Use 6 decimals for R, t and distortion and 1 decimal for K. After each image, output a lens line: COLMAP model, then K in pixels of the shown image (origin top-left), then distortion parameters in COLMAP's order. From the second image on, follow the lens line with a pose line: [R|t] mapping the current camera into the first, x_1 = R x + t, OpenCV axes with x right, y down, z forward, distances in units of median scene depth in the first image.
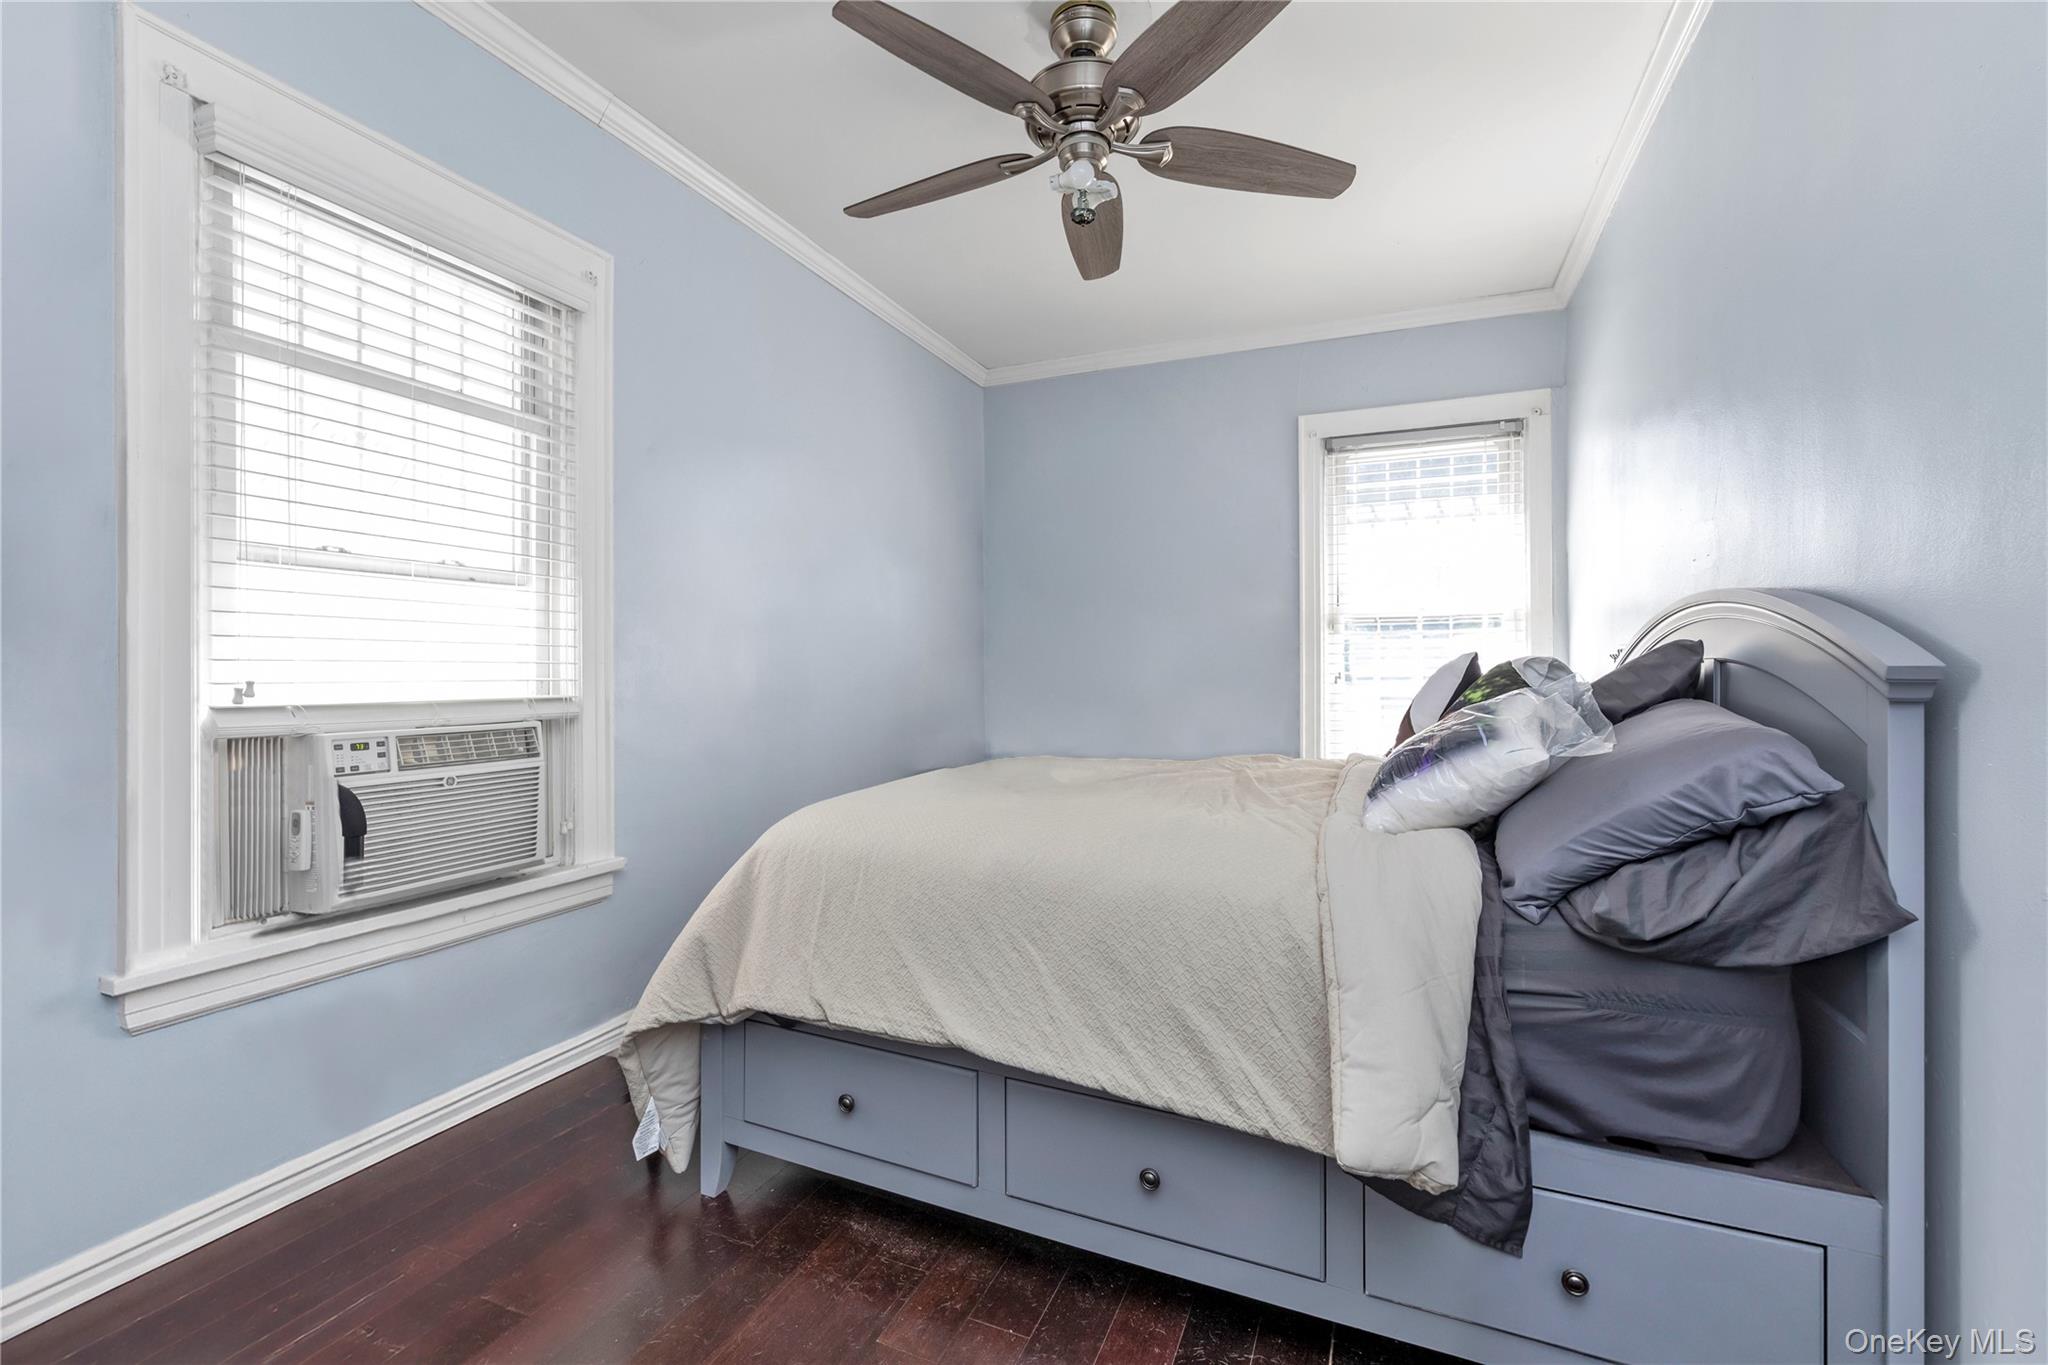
lens RADIAL K [[881.8, 0, 1017.7], [0, 881.8, 676.9], [0, 0, 1]] dist [0.000706, -0.000748]
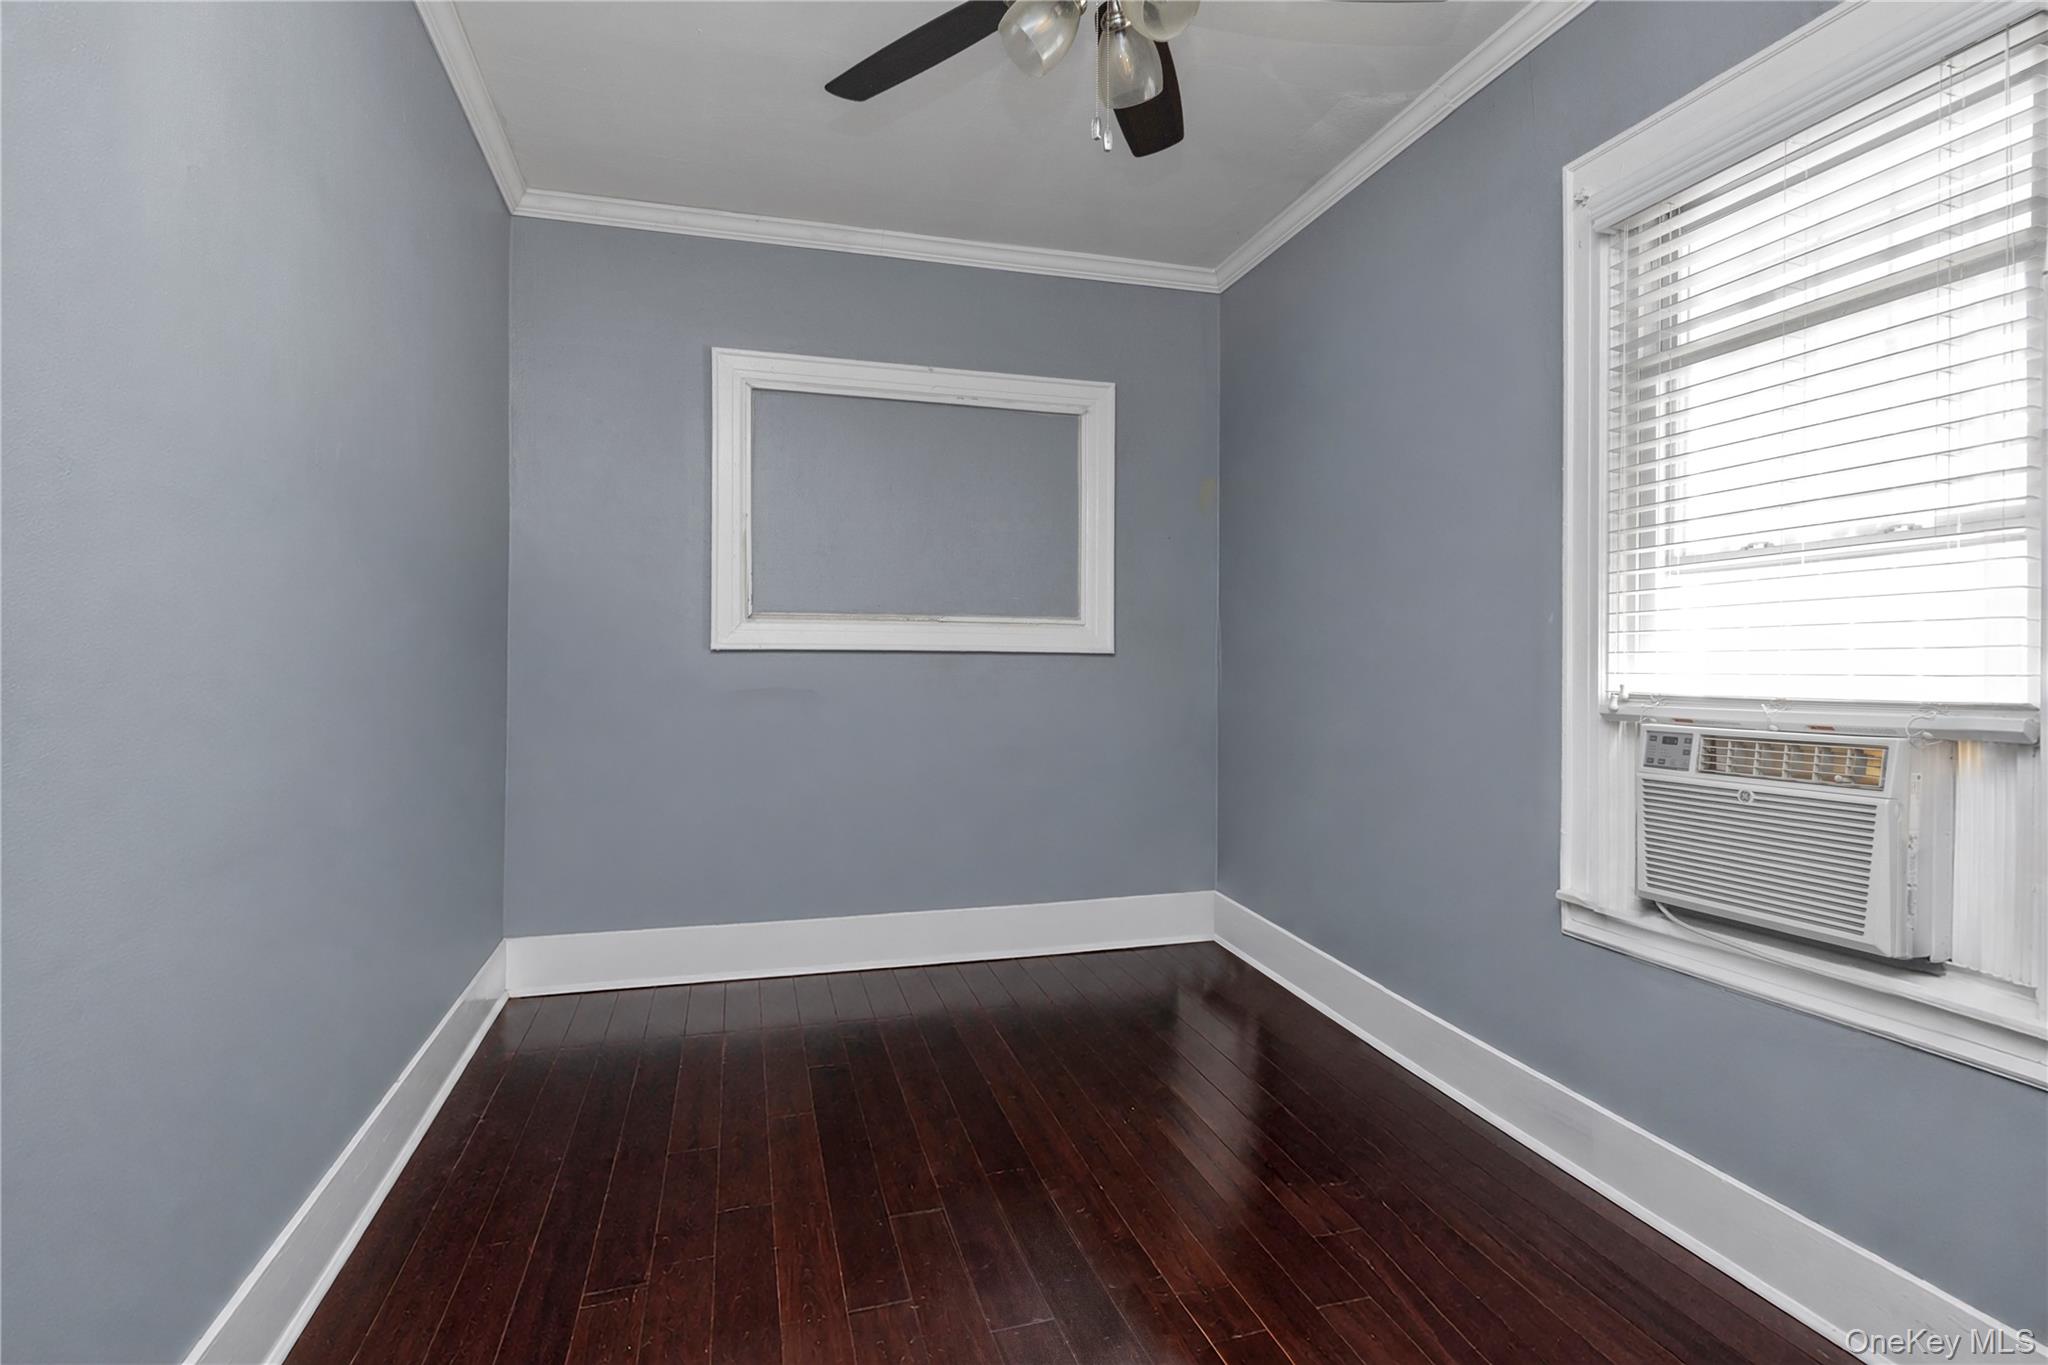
lens RADIAL K [[1050.2, 0, 1023.9], [0, 1050.2, 677.0], [0, 0, 1]] dist [0.000163, 0.000029]
pose [[-0.776075, 0.005009, -0.630620, 0.540833], [-0.001014, 0.999957, 0.009190, -0.001149], [0.630639, 0.007771, -0.776037, 1.451936]]
